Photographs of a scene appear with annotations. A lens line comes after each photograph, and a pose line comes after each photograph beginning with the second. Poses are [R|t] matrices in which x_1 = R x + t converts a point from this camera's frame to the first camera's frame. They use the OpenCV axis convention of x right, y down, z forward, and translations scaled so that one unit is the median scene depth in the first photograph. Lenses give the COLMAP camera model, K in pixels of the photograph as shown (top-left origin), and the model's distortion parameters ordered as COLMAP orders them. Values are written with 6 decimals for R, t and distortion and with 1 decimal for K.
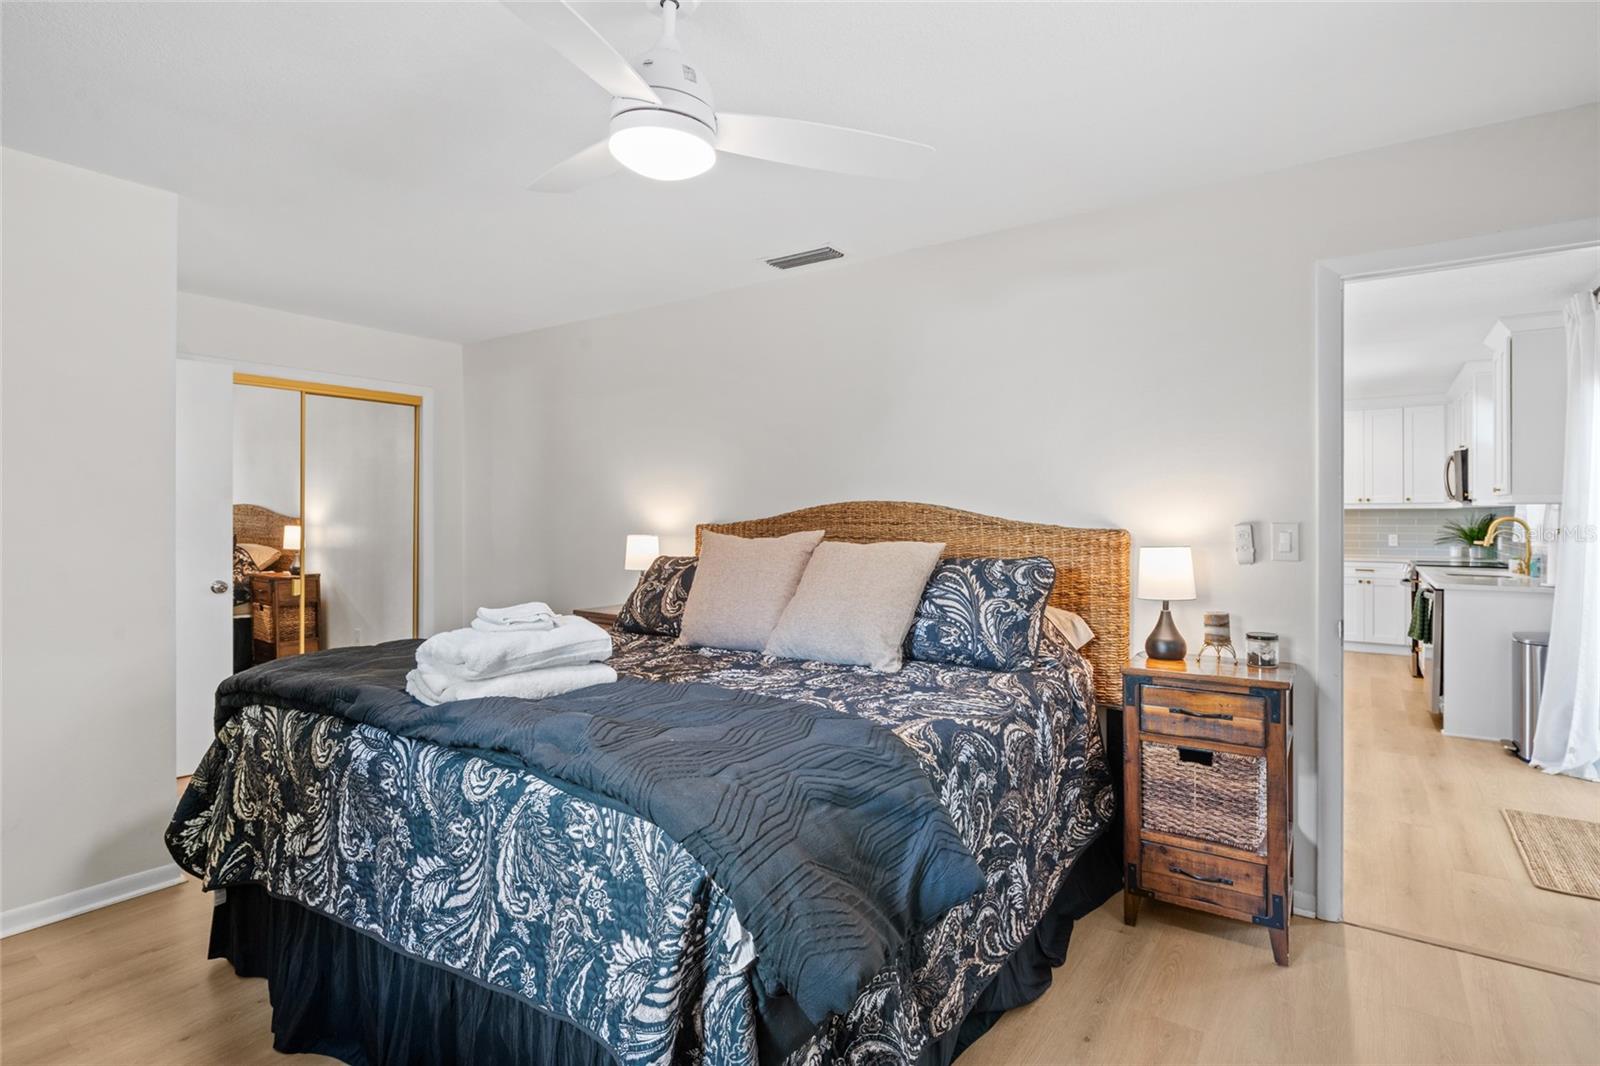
lens RADIAL K [[791.1, 0, 794.0], [0, 791.1, 518.2], [0, 0, 1]] dist [0.006638, -0.006565]
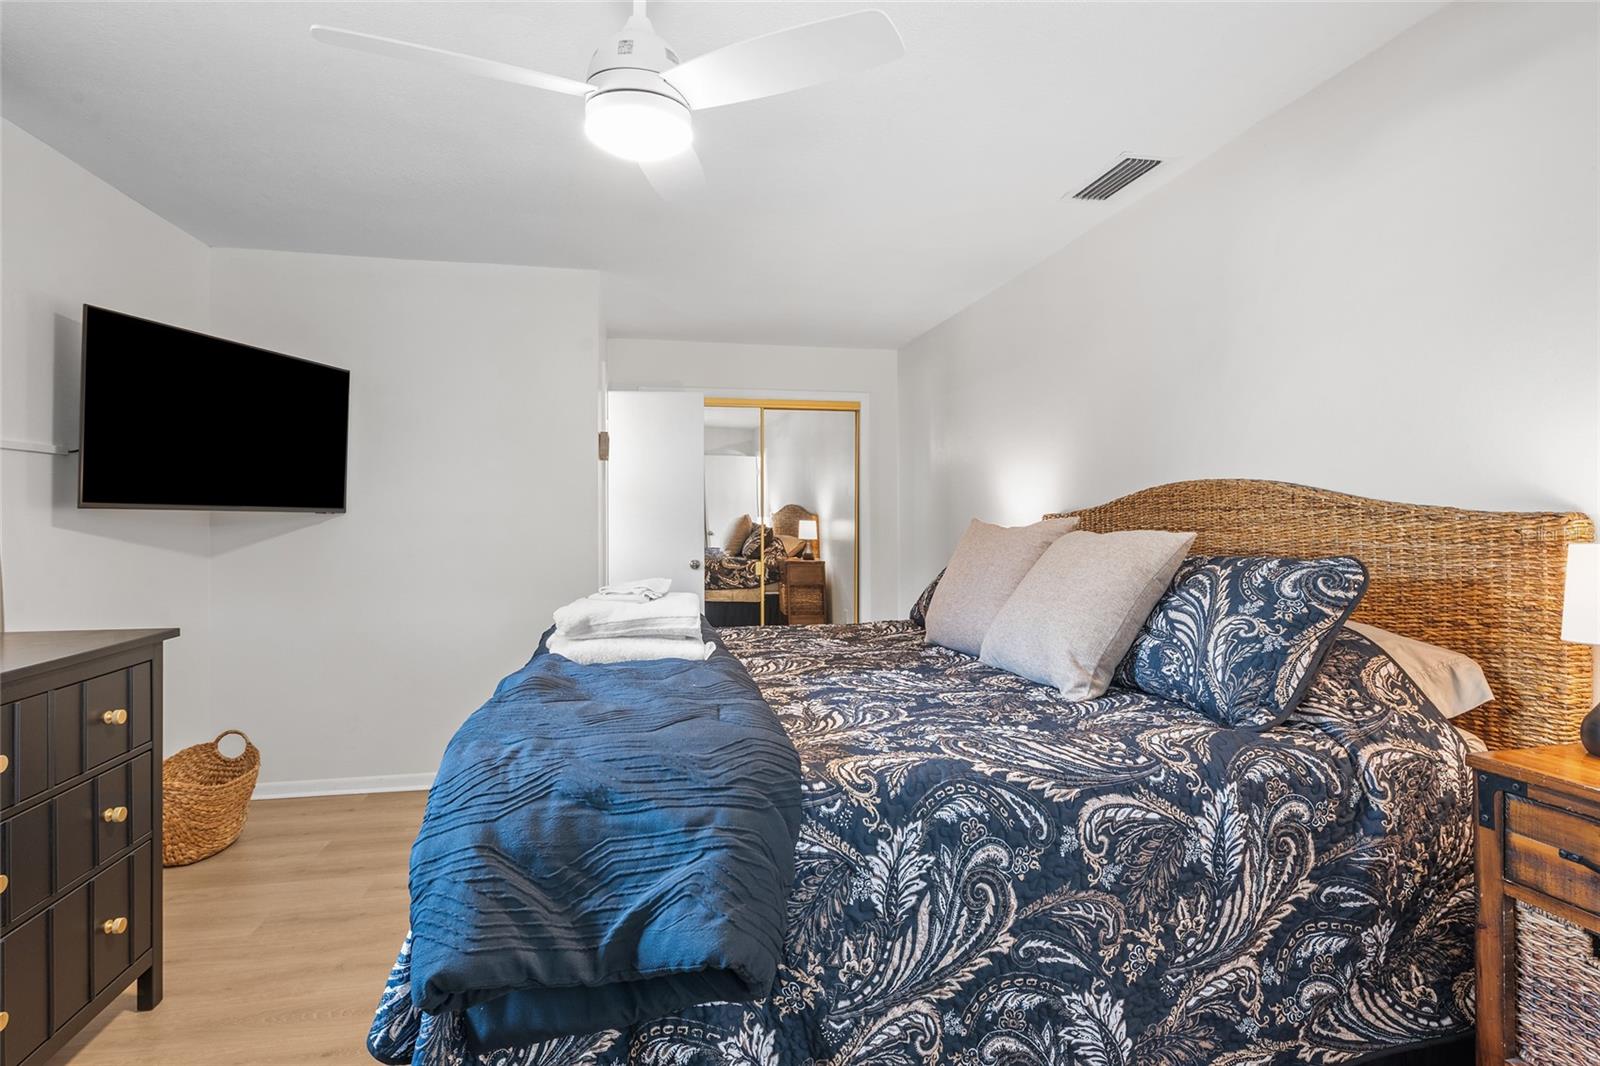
lens RADIAL K [[791.1, 0, 801.0], [0, 791.1, 520.4], [0, 0, 1]] dist [0.006638, -0.006565]
pose [[0.735222, 0.000204, -0.677826, 0.436372], [0.000986, 0.999999, 0.001370, 0.020230], [0.677826, -0.001676, 0.735221, 0.262437]]
